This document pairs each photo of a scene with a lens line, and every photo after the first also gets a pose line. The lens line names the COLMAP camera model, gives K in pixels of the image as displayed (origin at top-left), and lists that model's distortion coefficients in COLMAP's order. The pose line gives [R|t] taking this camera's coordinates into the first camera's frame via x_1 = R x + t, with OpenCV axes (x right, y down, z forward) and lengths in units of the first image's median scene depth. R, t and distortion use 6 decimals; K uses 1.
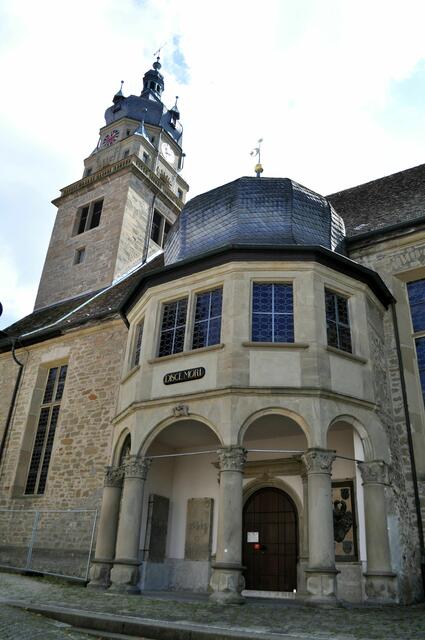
lens RADIAL K [[501.7, 0, 212.5], [0, 501.7, 320.0], [0, 0, 1]] dist [-0.078906, 0.004724]
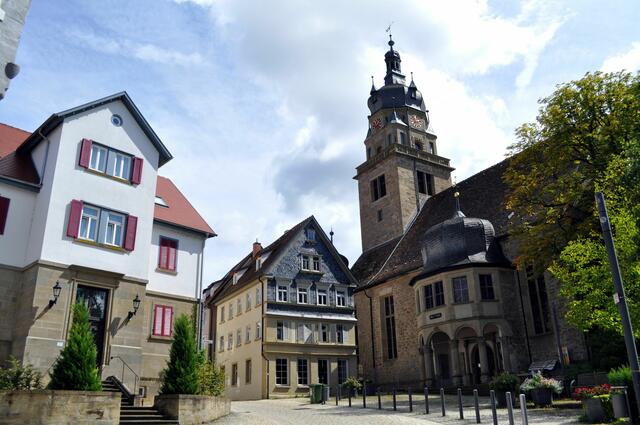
lens RADIAL K [[501.7, 0, 327.5], [0, 501.7, 214.1], [0, 0, 1]] dist [-0.078906, 0.004724]
pose [[0.899451, -0.228364, -0.372609, 0.224562], [0.263526, 0.963575, 0.045578, -0.286858], [0.348628, -0.139187, 0.926869, -0.688910]]
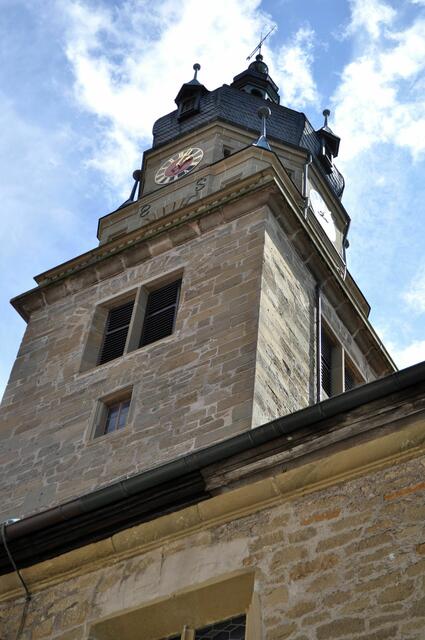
lens RADIAL K [[1136.1, 0, 212.5], [0, 1136.1, 320.0], [0, 0, 1]] dist [0.040381, 0.067731]
pose [[0.999250, 0.036776, -0.012124, -0.219722], [-0.038480, 0.907994, -0.417212, 0.135528], [-0.004335, 0.417365, 0.908728, 0.344467]]
